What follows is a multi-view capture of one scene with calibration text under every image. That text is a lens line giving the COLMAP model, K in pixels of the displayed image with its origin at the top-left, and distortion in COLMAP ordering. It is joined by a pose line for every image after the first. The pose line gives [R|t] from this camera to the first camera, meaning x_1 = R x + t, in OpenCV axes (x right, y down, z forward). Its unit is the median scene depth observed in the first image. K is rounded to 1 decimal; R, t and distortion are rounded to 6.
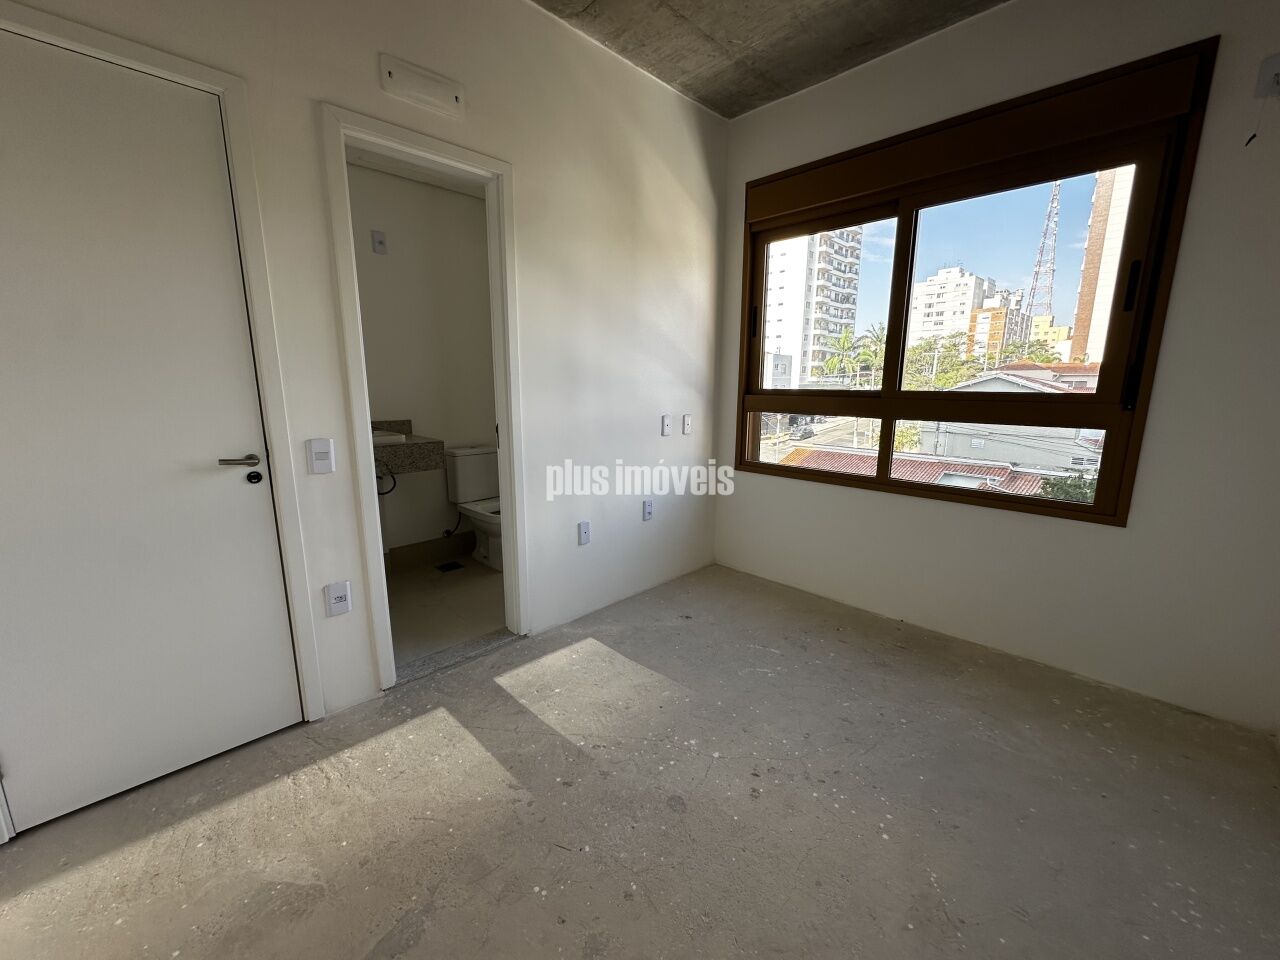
lens RADIAL K [[510.0, 0, 642.7], [0, 510.0, 481.5], [0, 0, 1]] dist [-0.001968, 0.000161]
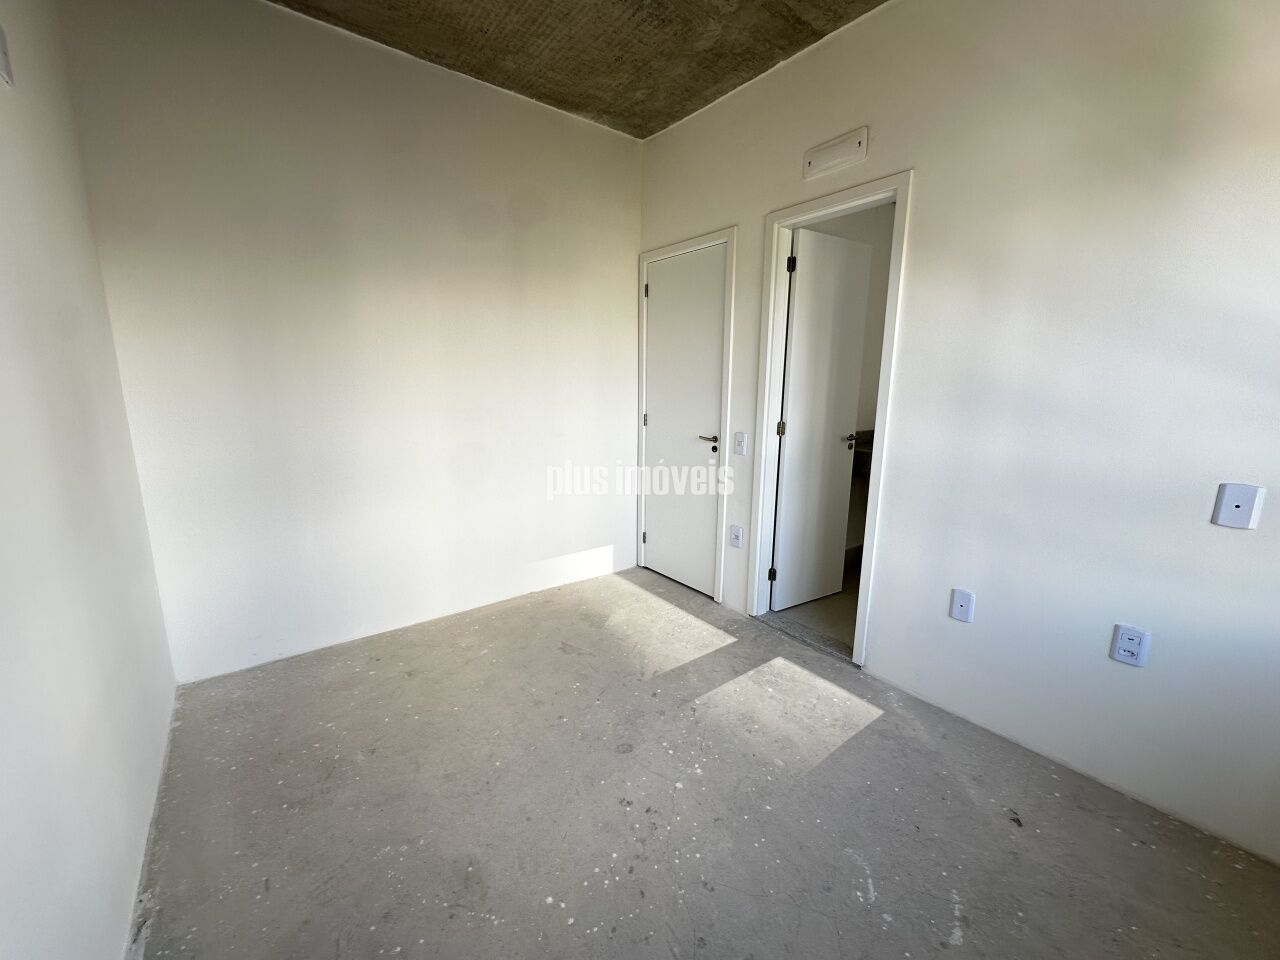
lens RADIAL K [[510.0, 0, 634.5], [0, 510.0, 482.8], [0, 0, 1]] dist [-0.001968, 0.000161]
pose [[-0.136247, 0.185306, -0.973190, 0.911524], [-0.198511, 0.957320, 0.210076, -0.188047], [0.970582, 0.221811, -0.093646, 0.803310]]
